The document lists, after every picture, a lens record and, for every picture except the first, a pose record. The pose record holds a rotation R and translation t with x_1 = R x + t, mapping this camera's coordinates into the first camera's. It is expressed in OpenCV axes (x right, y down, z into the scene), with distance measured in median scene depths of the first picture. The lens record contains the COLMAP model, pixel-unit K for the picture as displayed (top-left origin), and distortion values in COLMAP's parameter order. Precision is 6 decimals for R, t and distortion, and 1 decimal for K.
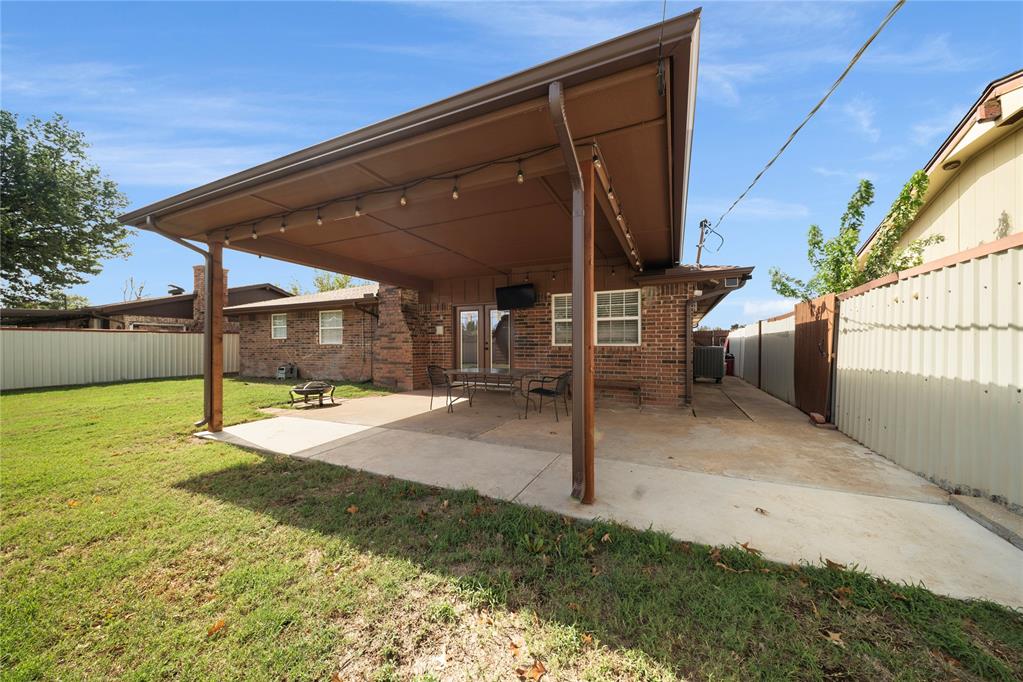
lens RADIAL K [[324.0, 0, 528.9], [0, 324.0, 339.6], [0, 0, 1]] dist [-0.001084, -0.000128]
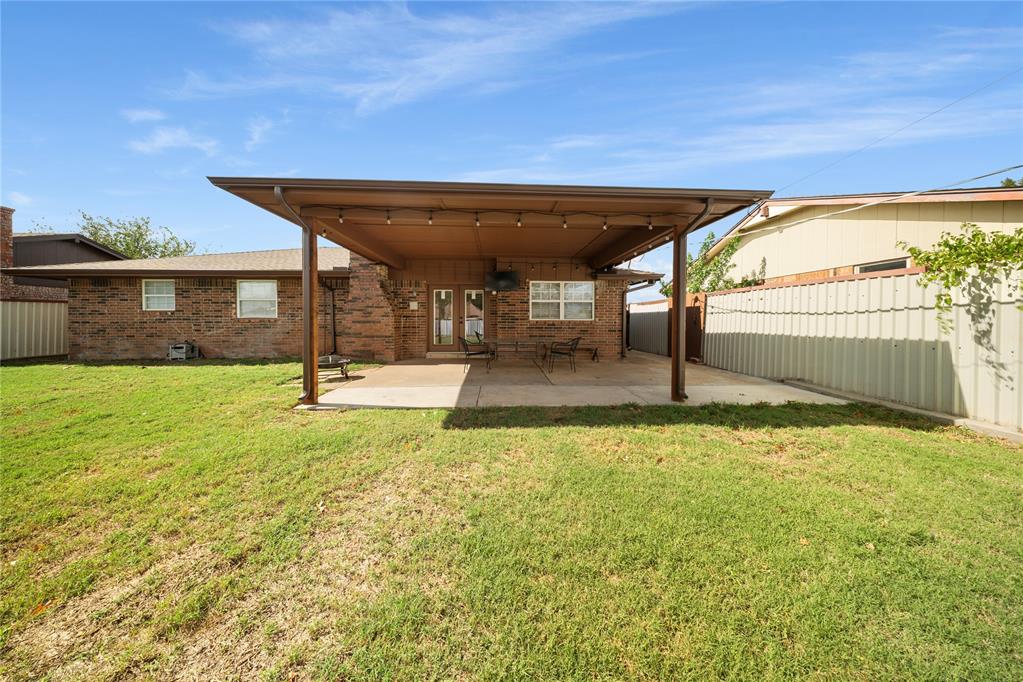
lens RADIAL K [[298.2, 0, 515.0], [0, 298.2, 314.5], [0, 0, 1]] dist [0.000425, 0.000005]
pose [[0.908342, 0.011075, 0.418082, -0.397629], [-0.010659, 0.999938, -0.003330, 0.000638], [-0.418093, -0.001432, 0.908403, -0.054142]]
